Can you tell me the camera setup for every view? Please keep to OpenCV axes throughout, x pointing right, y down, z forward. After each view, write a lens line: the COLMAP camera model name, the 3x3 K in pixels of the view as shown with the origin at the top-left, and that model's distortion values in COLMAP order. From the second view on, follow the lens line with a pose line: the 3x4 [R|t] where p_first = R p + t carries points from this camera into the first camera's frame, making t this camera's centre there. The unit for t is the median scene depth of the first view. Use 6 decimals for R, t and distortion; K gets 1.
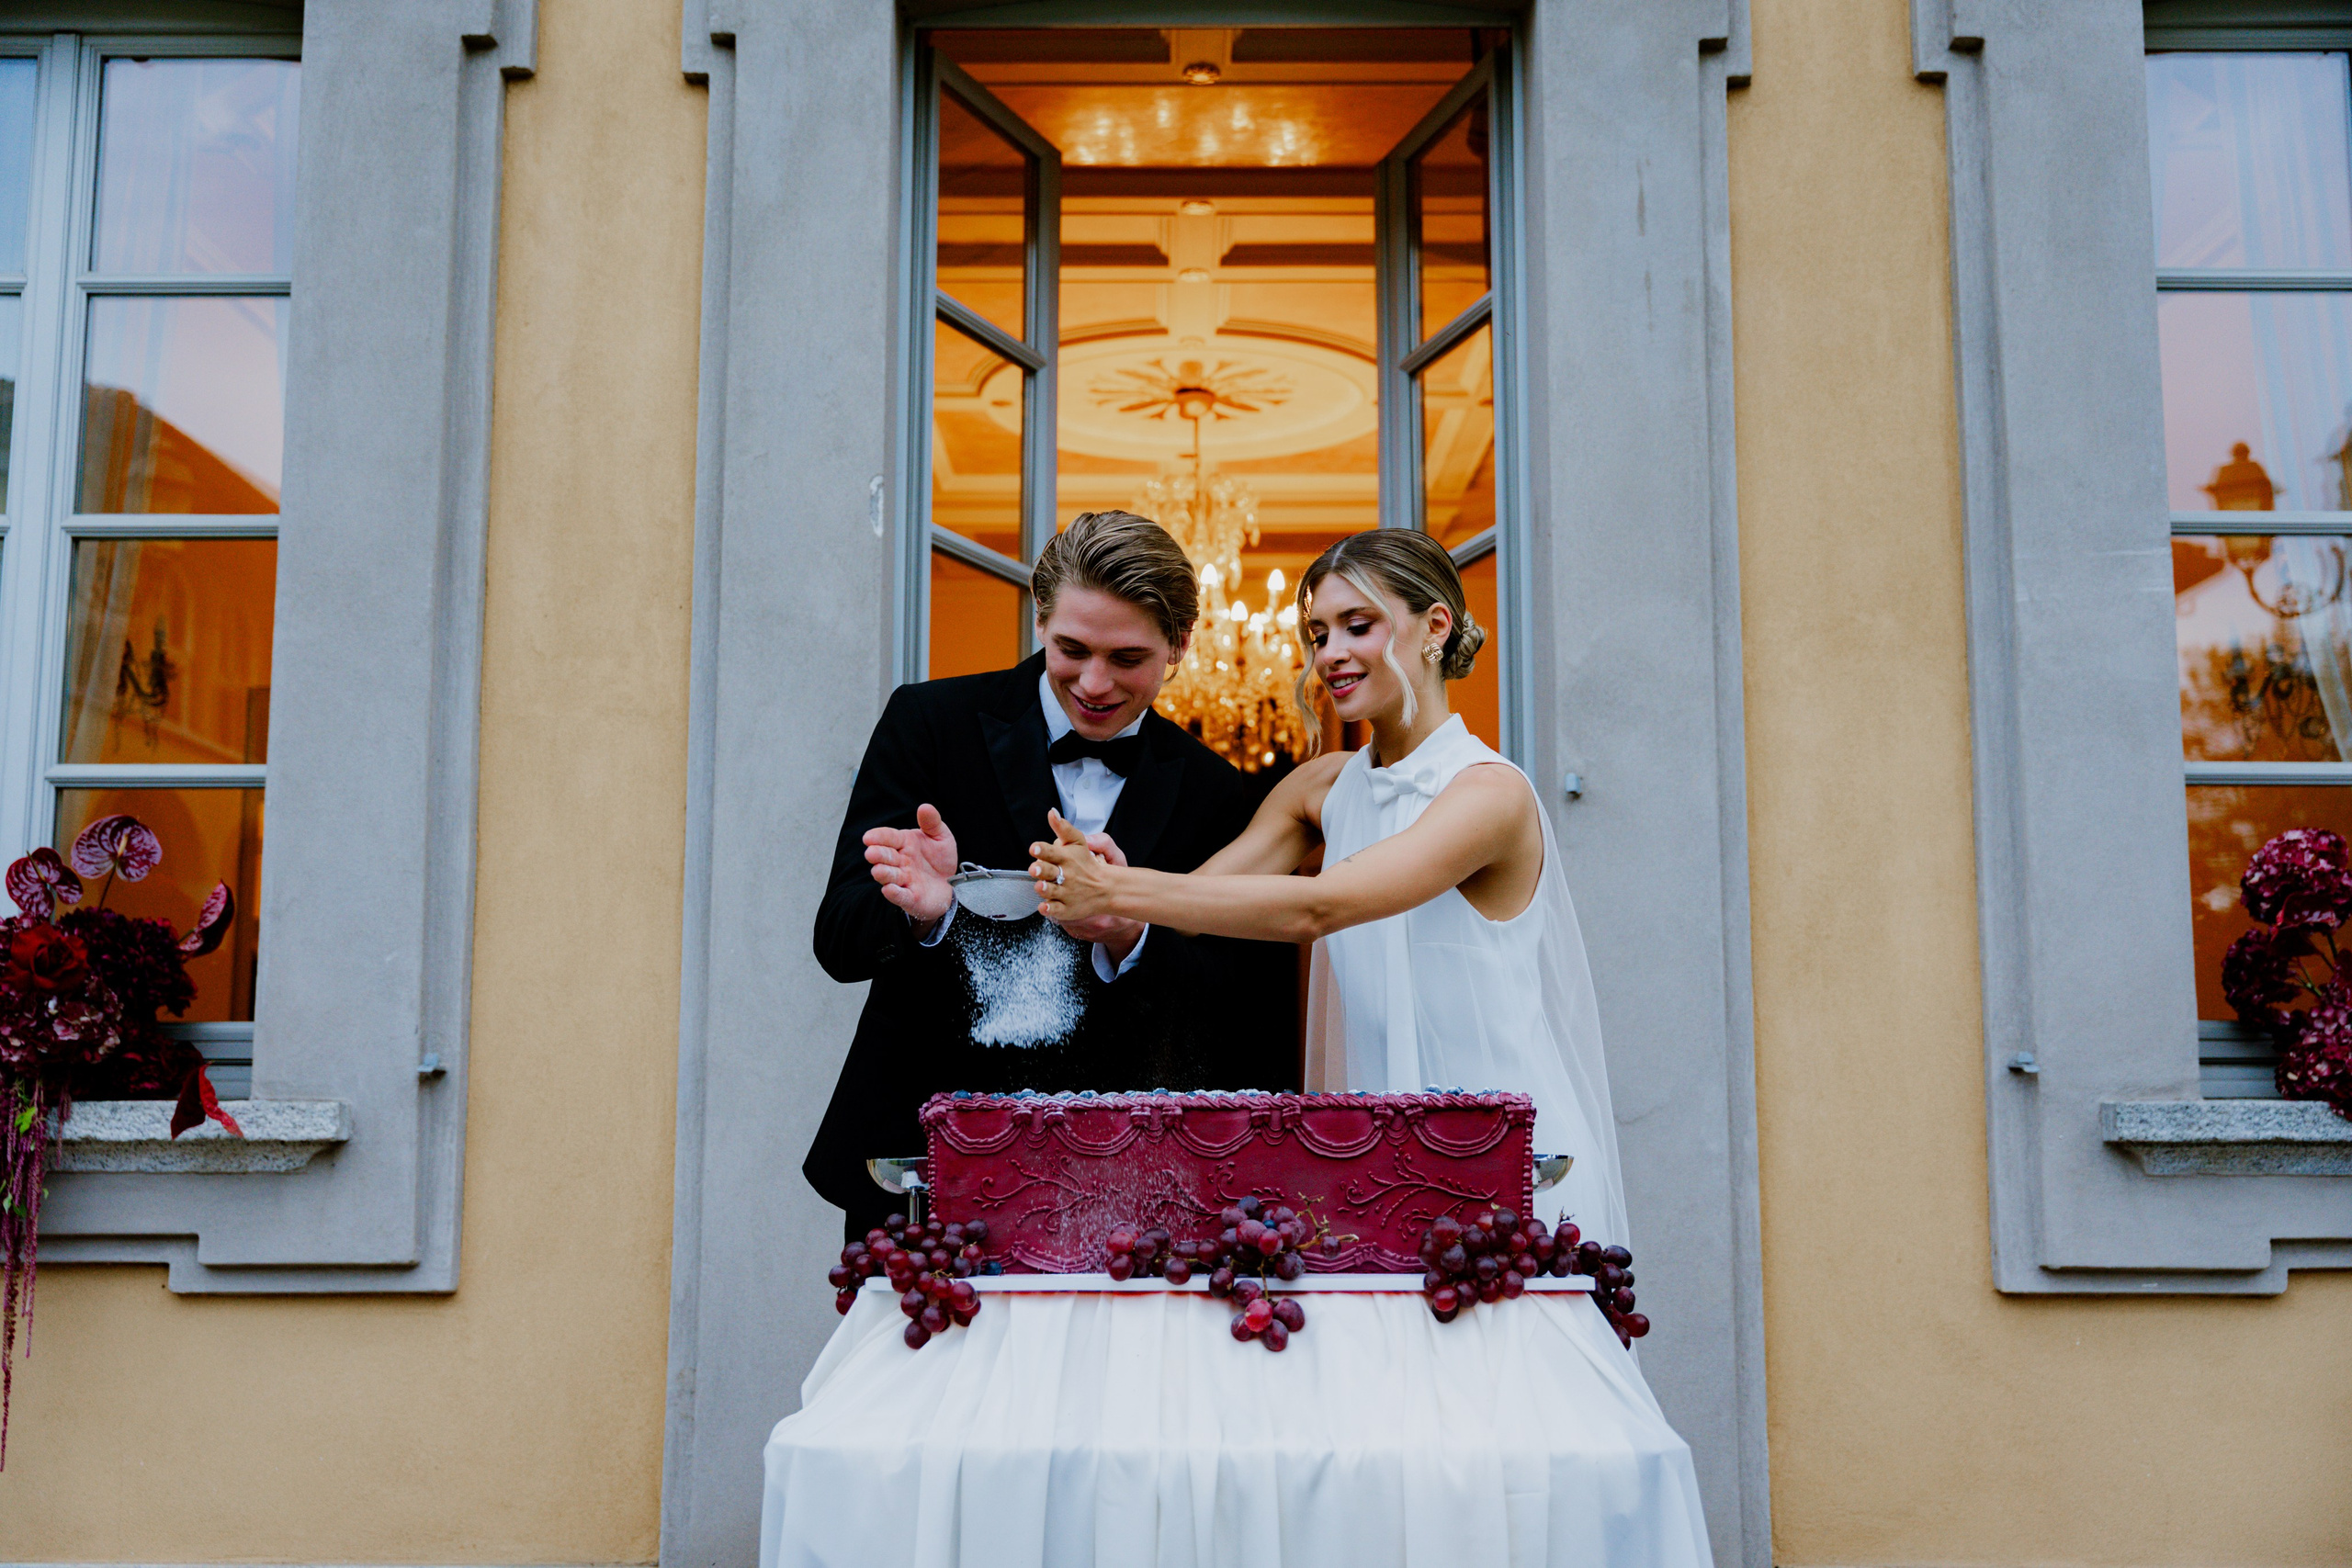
lens RADIAL K [[2419.5, 0, 1176.0], [0, 2419.5, 784.0], [0, 0, 1]] dist [-0.133881, 0.002153]
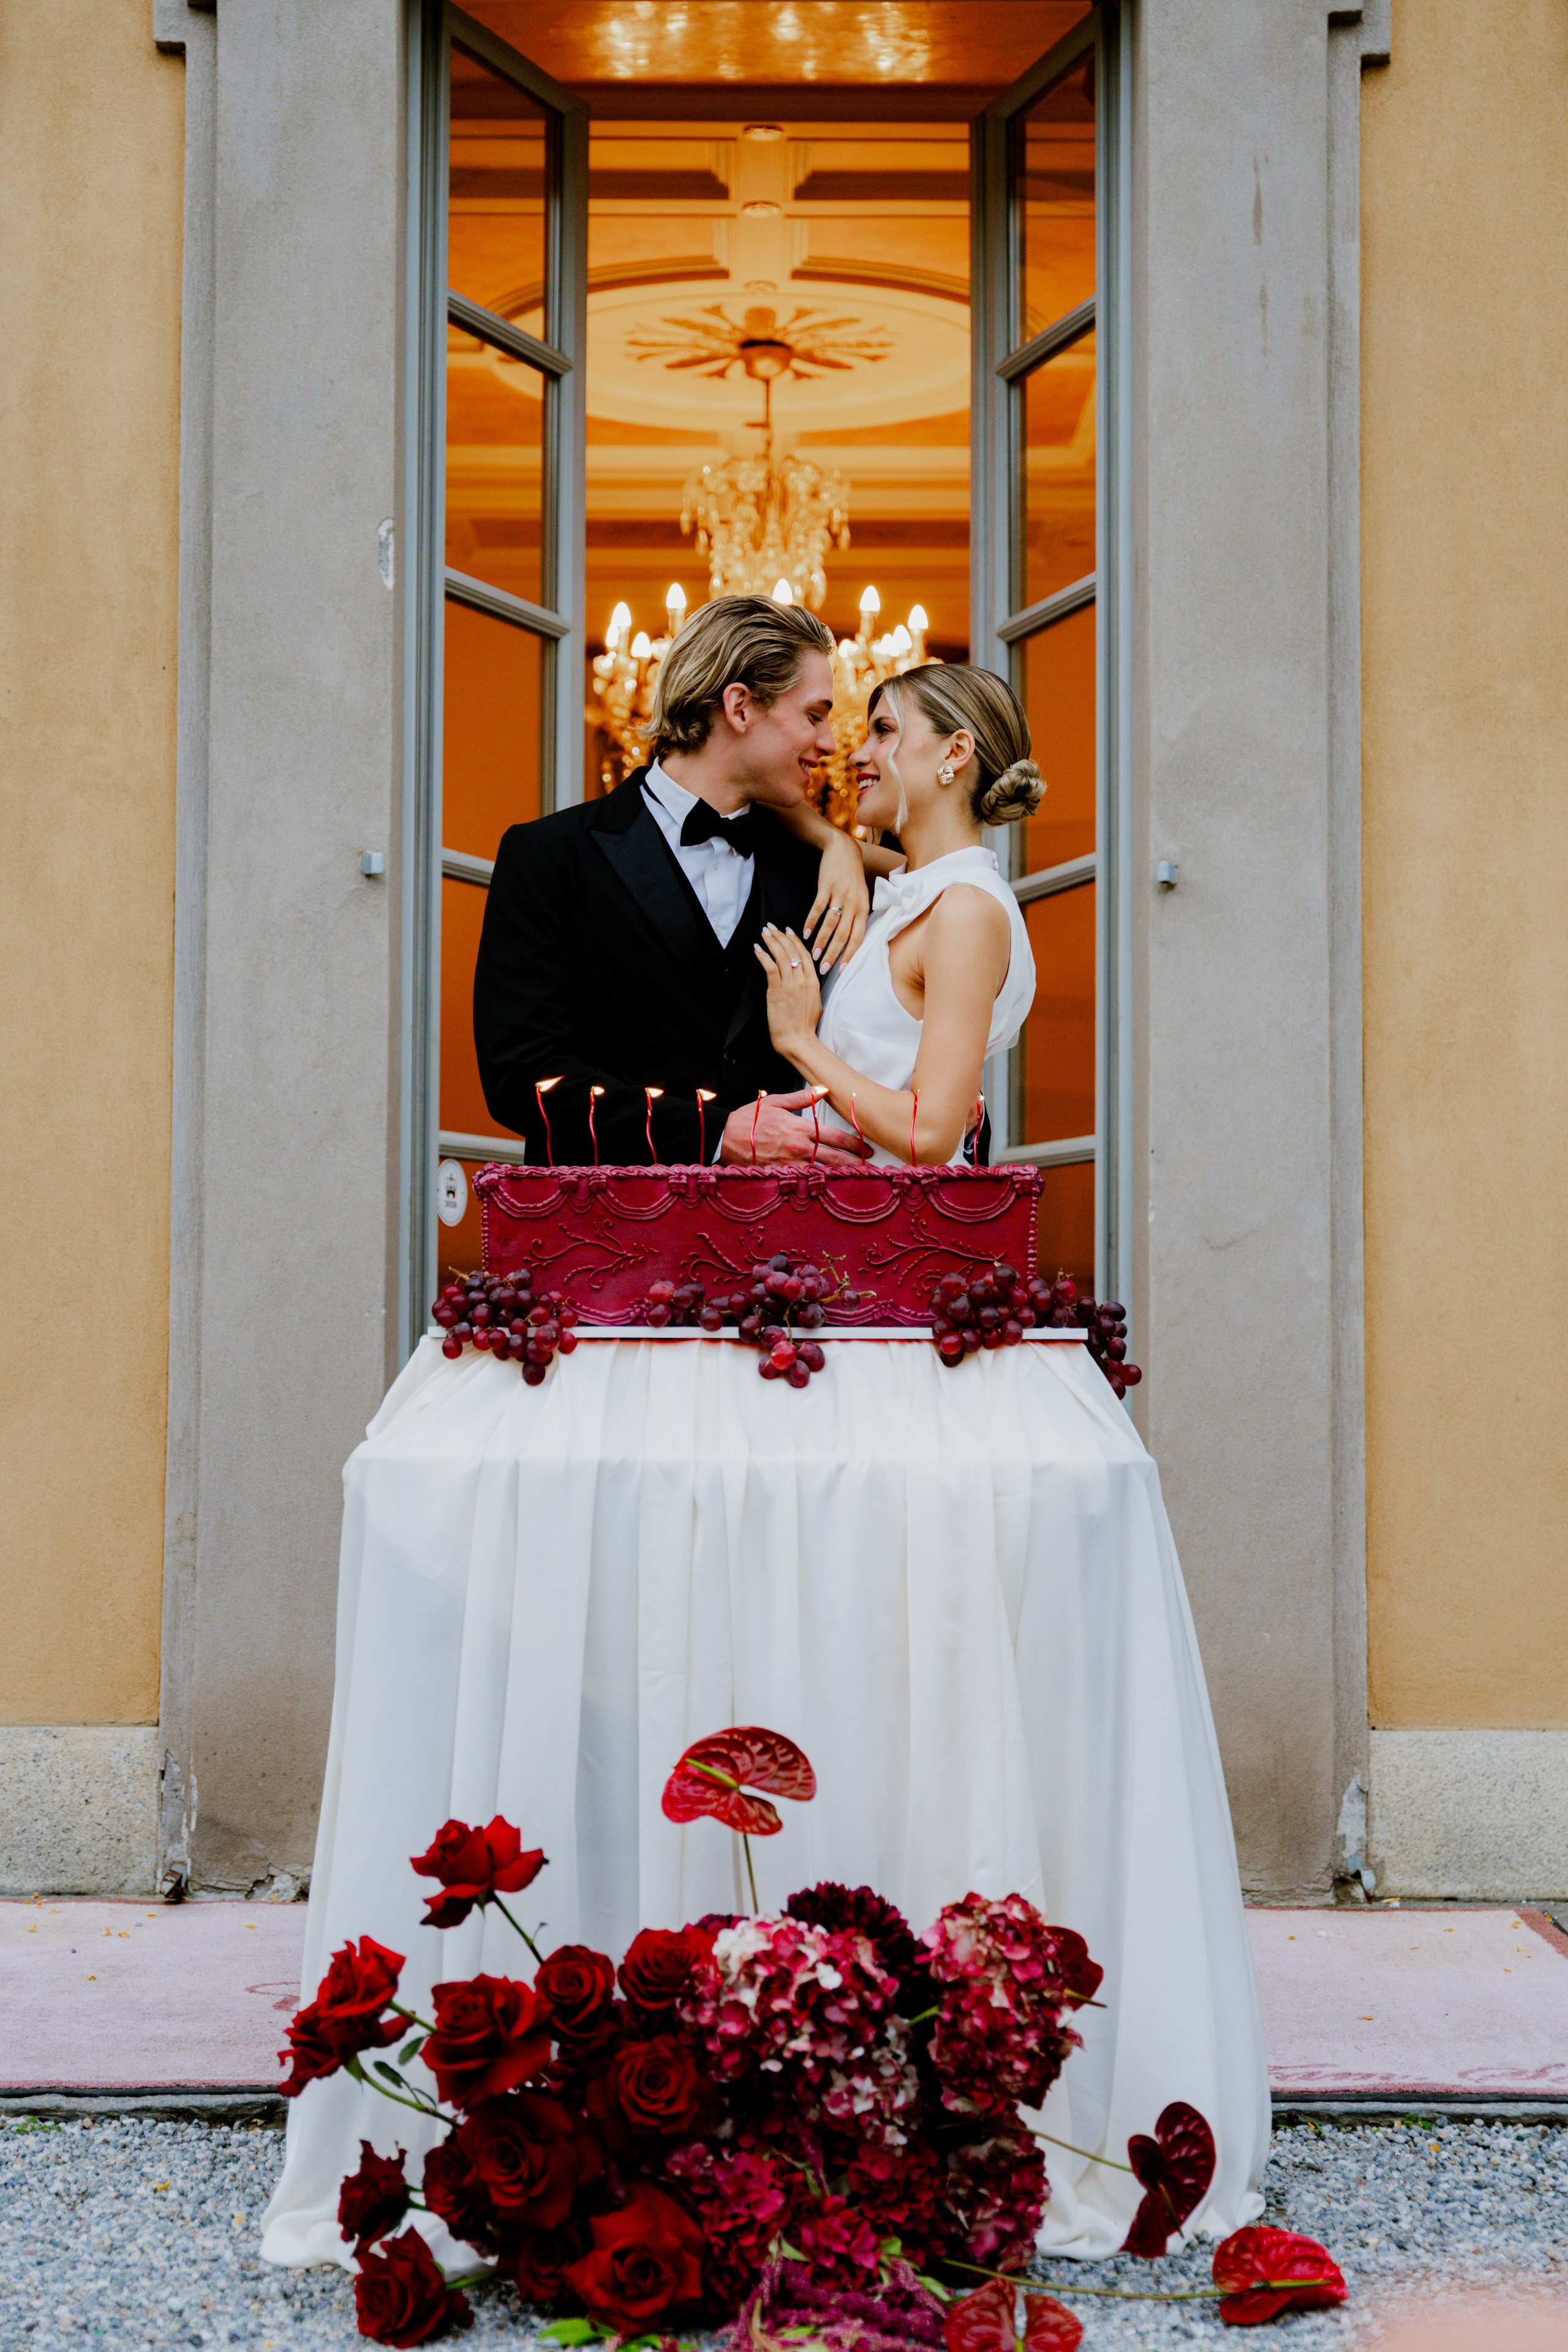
lens RADIAL K [[3428.2, 0, 784.0], [0, 3428.2, 1176.0], [0, 0, 1]] dist [0.019115, -0.070105]
pose [[0.999943, 0.002529, 0.010343, 0.009049], [-0.003464, 0.995813, 0.091349, -0.003781], [-0.010069, -0.091380, 0.995765, -0.280727]]
